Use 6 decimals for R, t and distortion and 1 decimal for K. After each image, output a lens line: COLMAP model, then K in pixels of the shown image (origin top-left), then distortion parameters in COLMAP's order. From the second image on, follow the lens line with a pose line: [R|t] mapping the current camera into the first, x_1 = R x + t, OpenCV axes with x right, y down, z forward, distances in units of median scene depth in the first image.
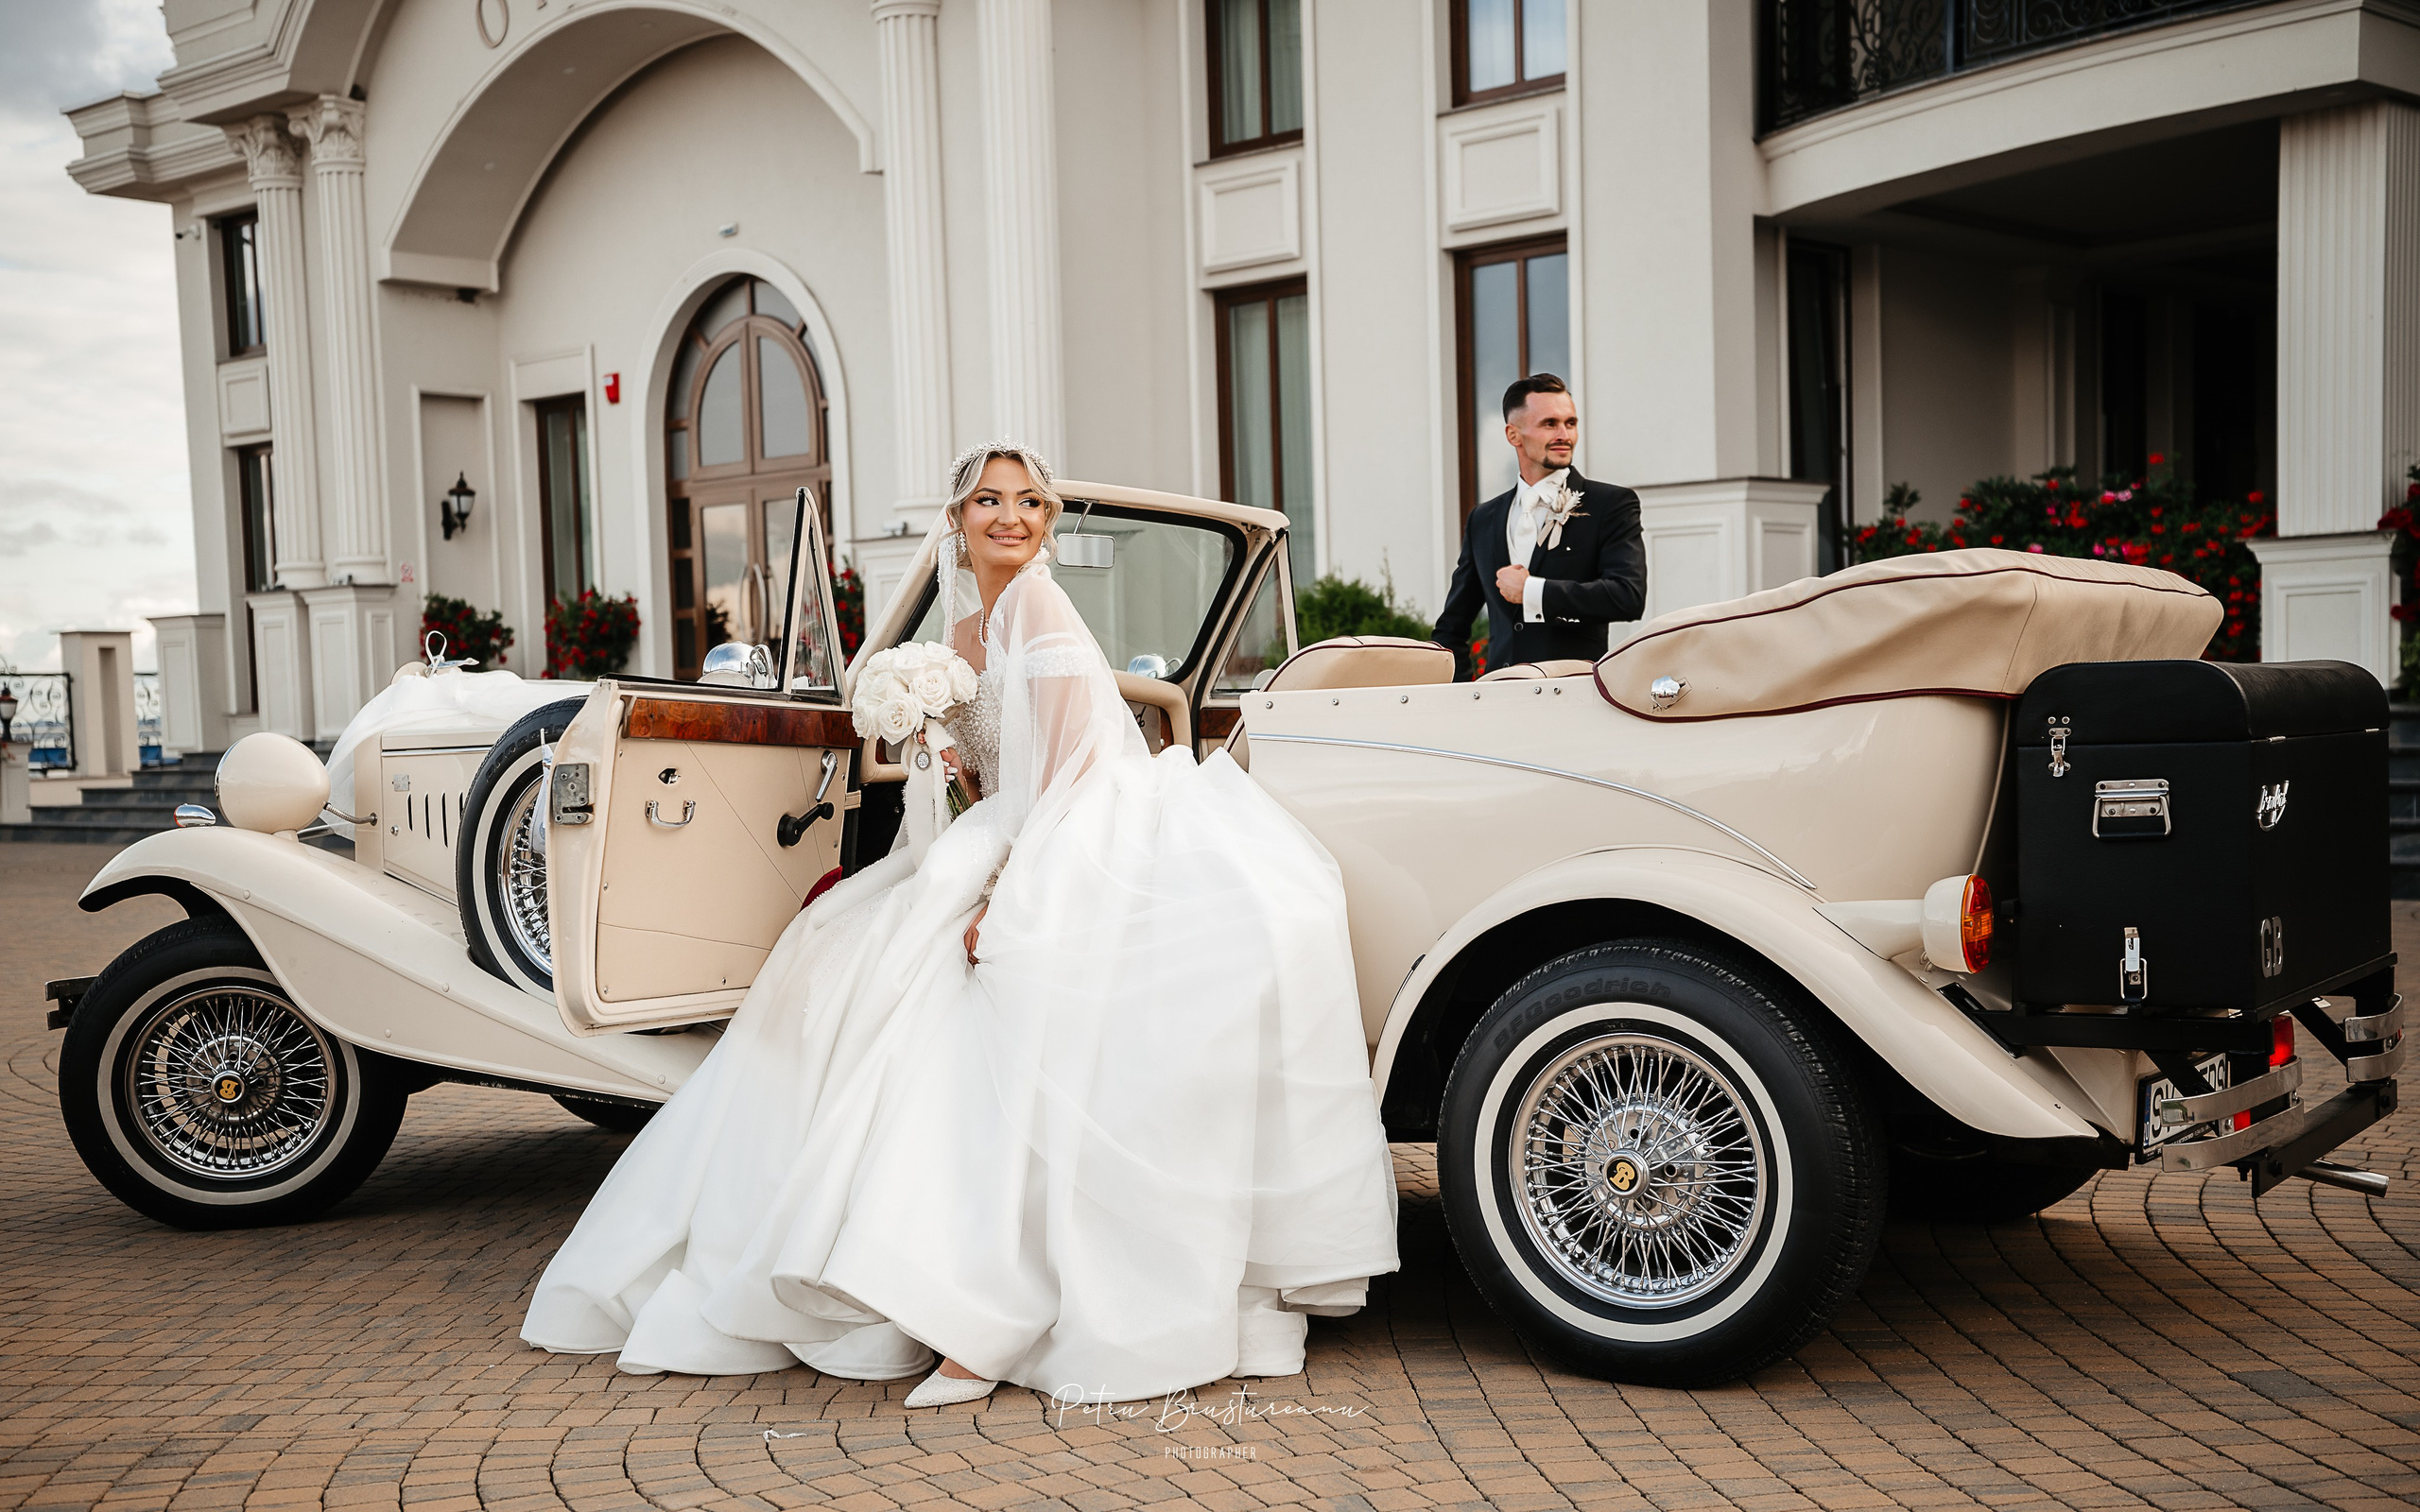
lens RADIAL K [[2762.5, 0, 1212.3], [0, 2762.5, 874.6], [0, 0, 1]] dist [0.026491, 0.200285]
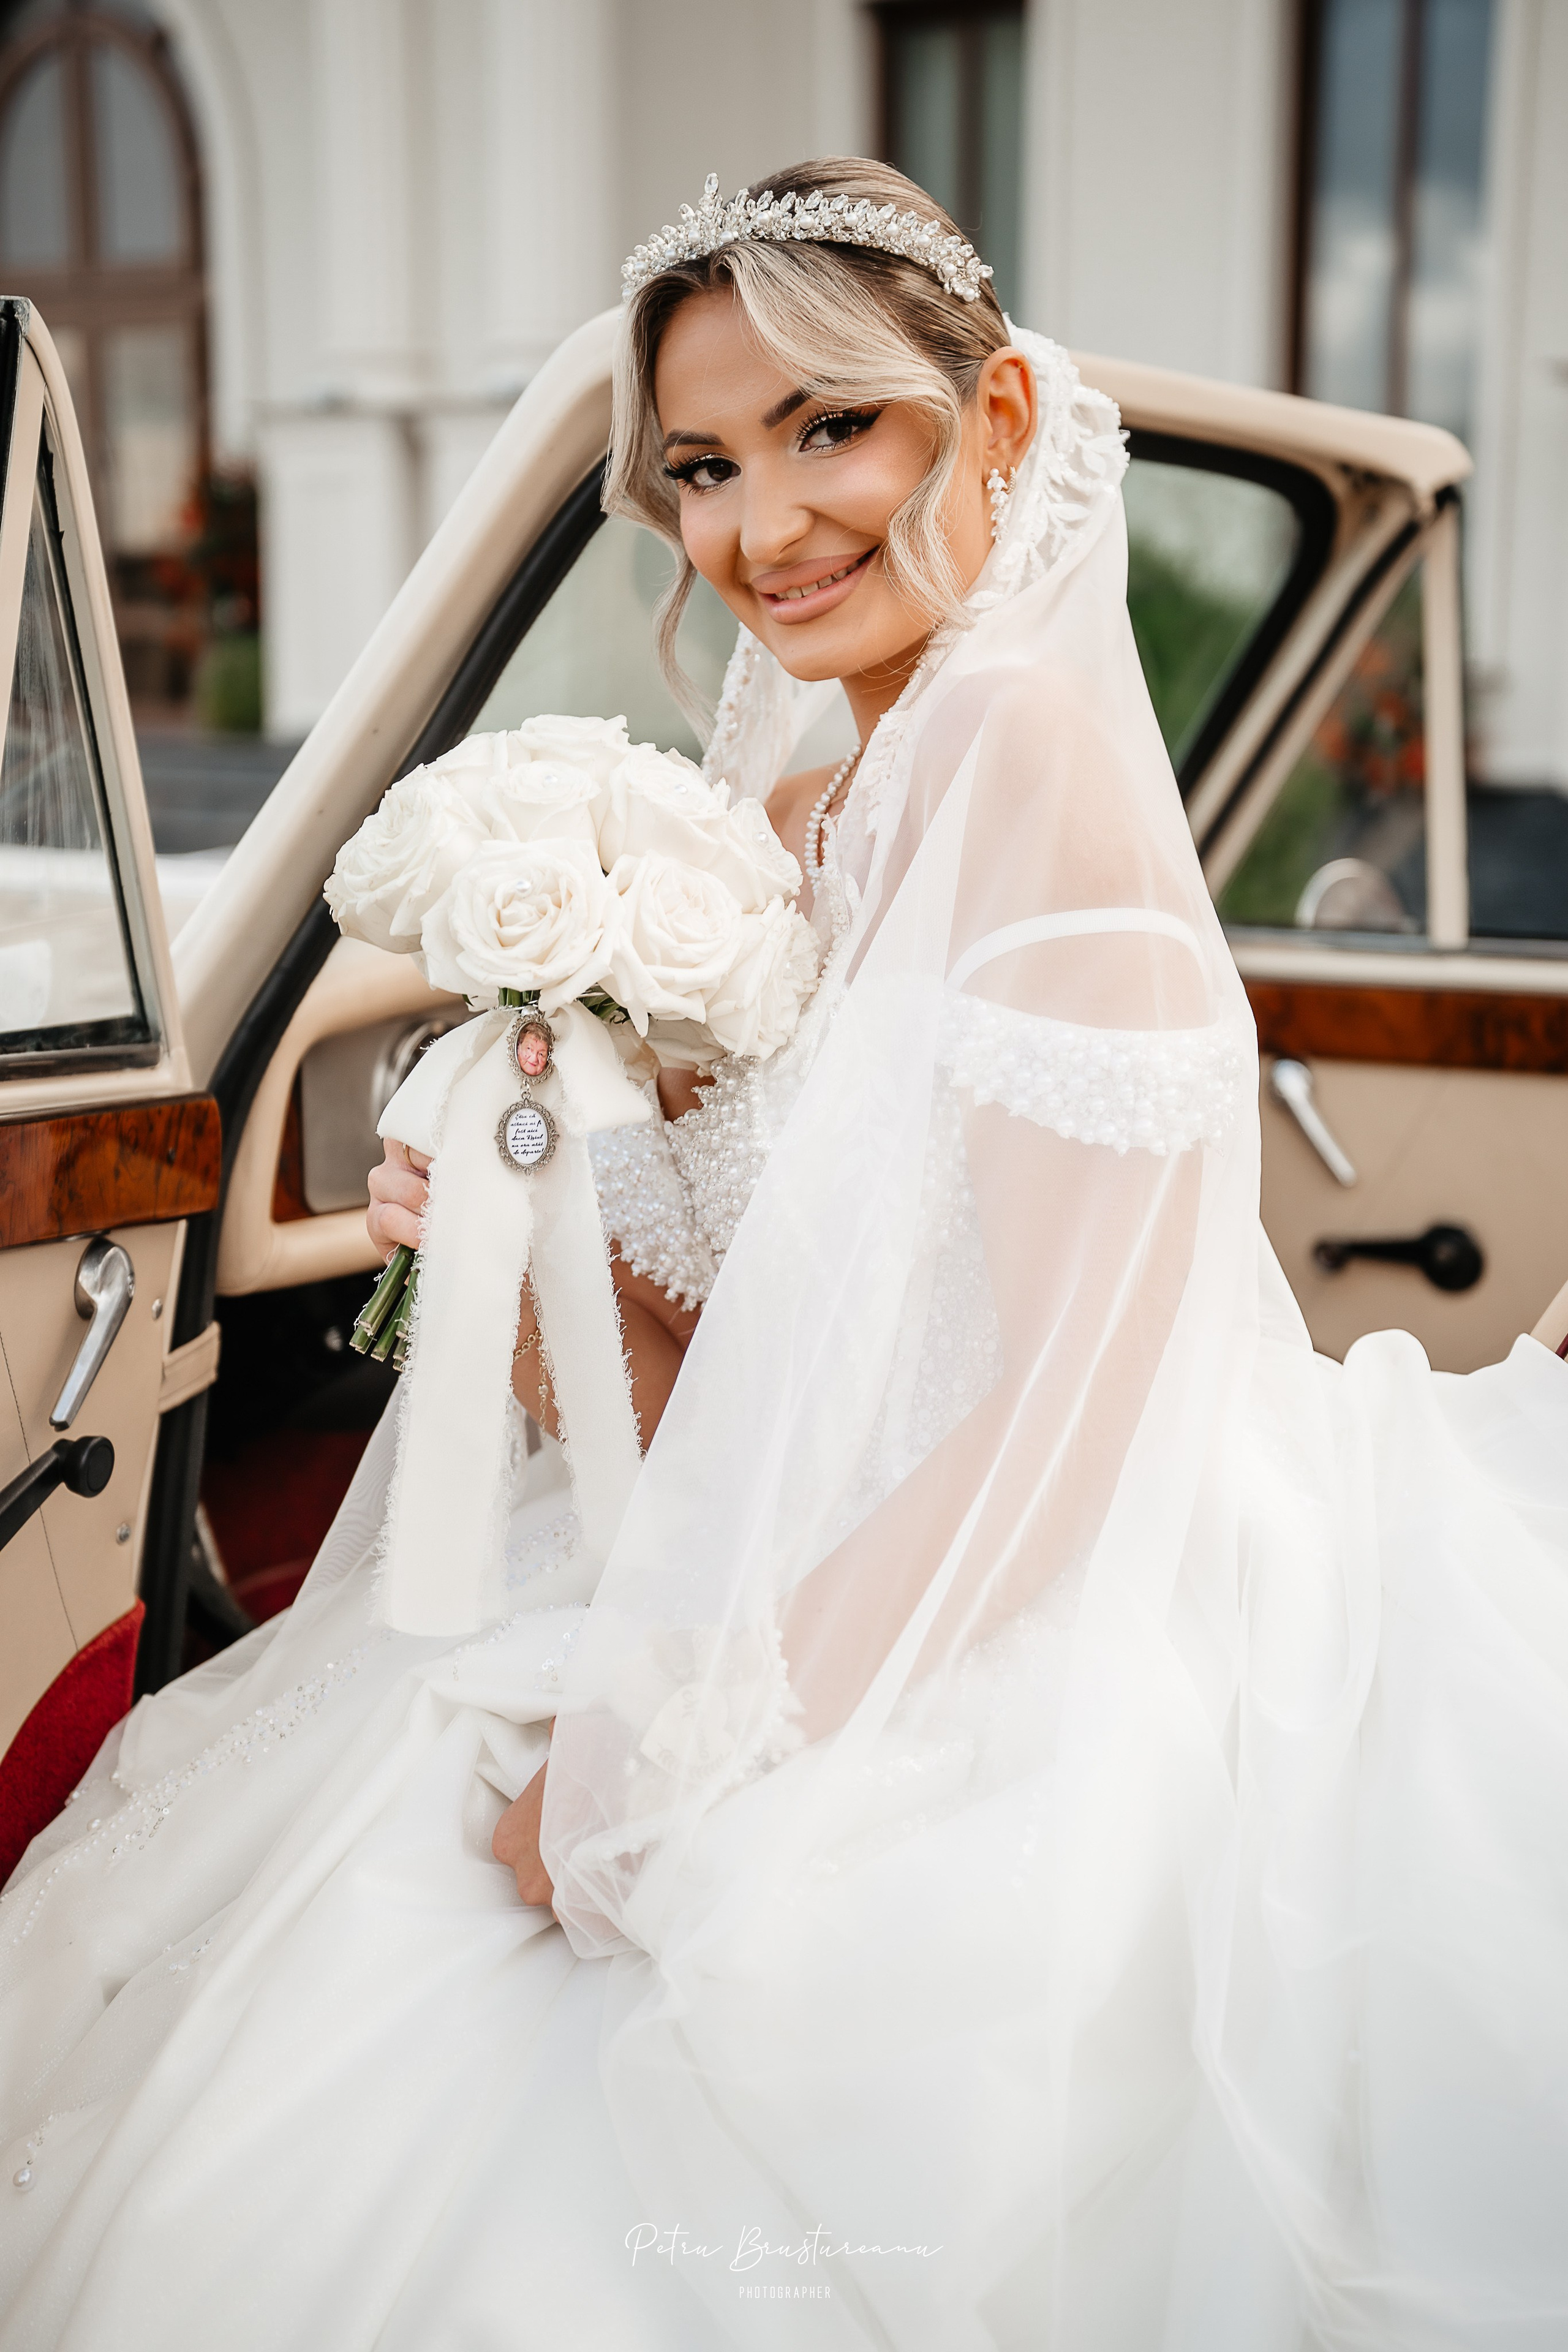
lens RADIAL K [[4045.4, 0, 784.0], [0, 4045.4, 1176.0], [0, 0, 1]] dist [0.007315, 3.304189]
pose [[0.999309, 0.036880, 0.004555, -0.056668], [-0.037089, 0.997466, 0.060712, -0.064425], [-0.002304, -0.060839, 0.998145, 0.466973]]
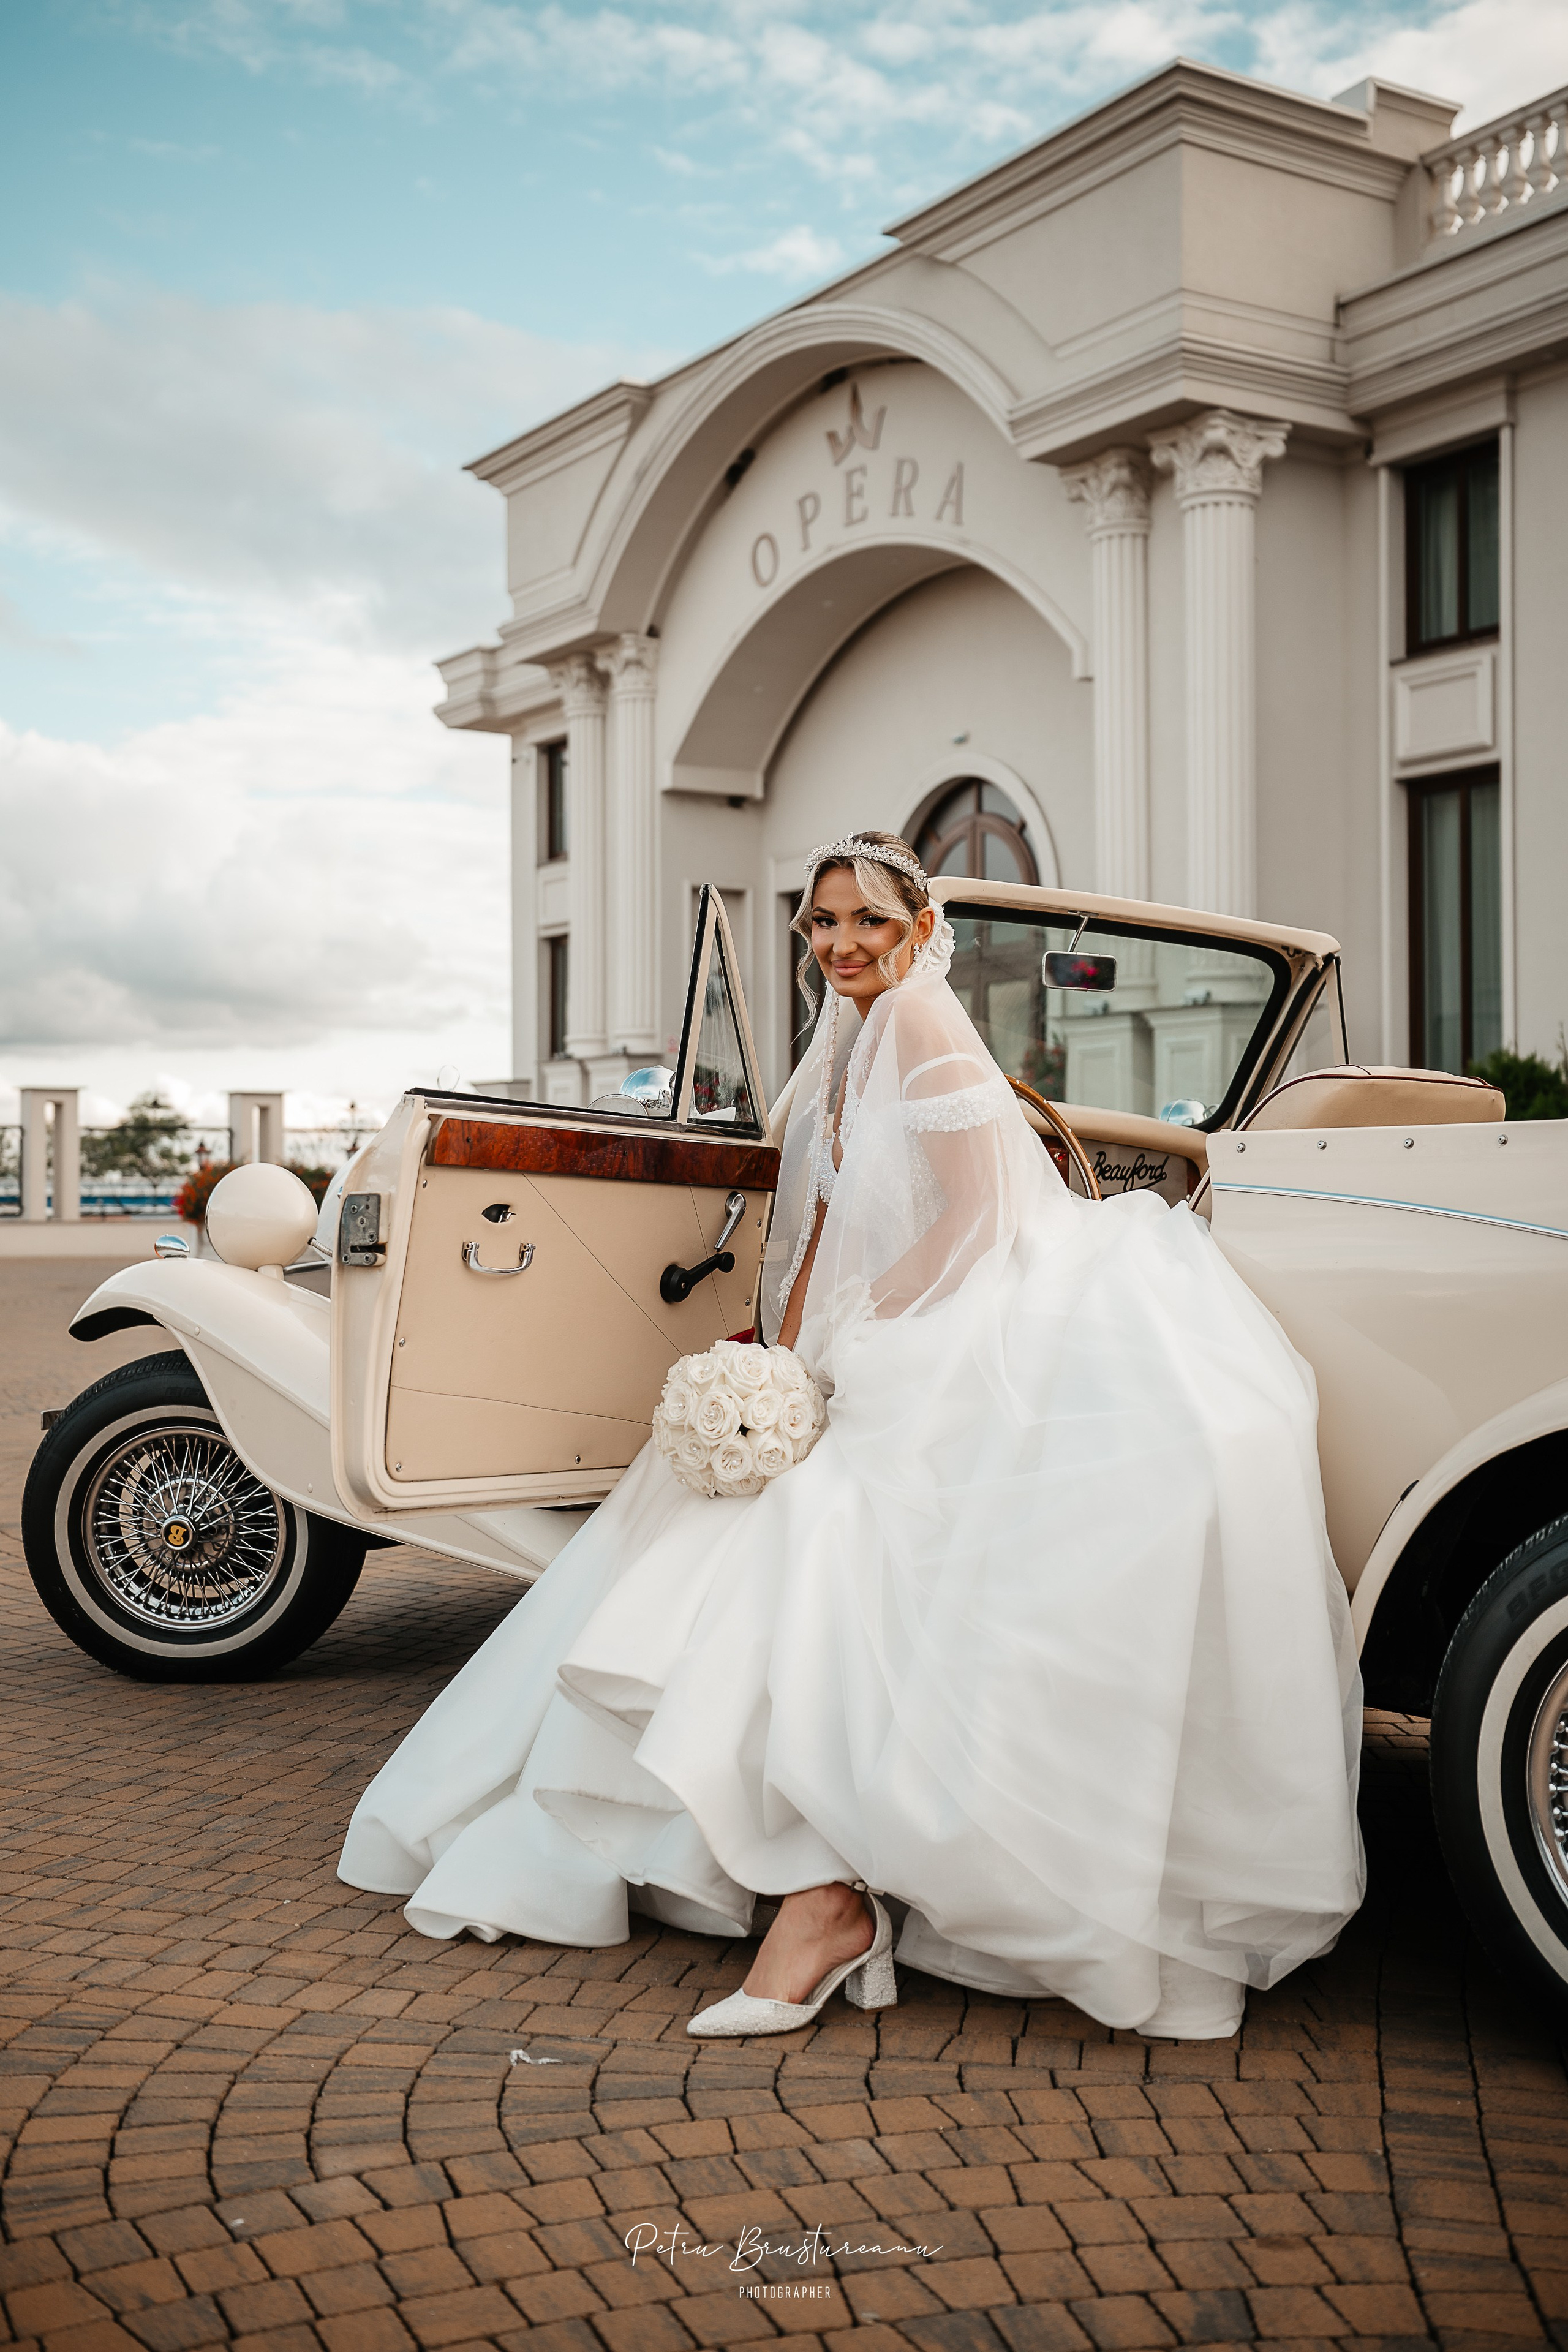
lens RADIAL K [[2487.3, 0, 777.2], [0, 2487.3, 1141.4], [0, 0, 1]] dist [-0.011860, 0.166350]
pose [[0.966726, 0.022624, -0.254813, 0.055520], [-0.041599, 0.996726, -0.069325, -0.006220], [0.252410, 0.077618, 0.964502, 0.211206]]
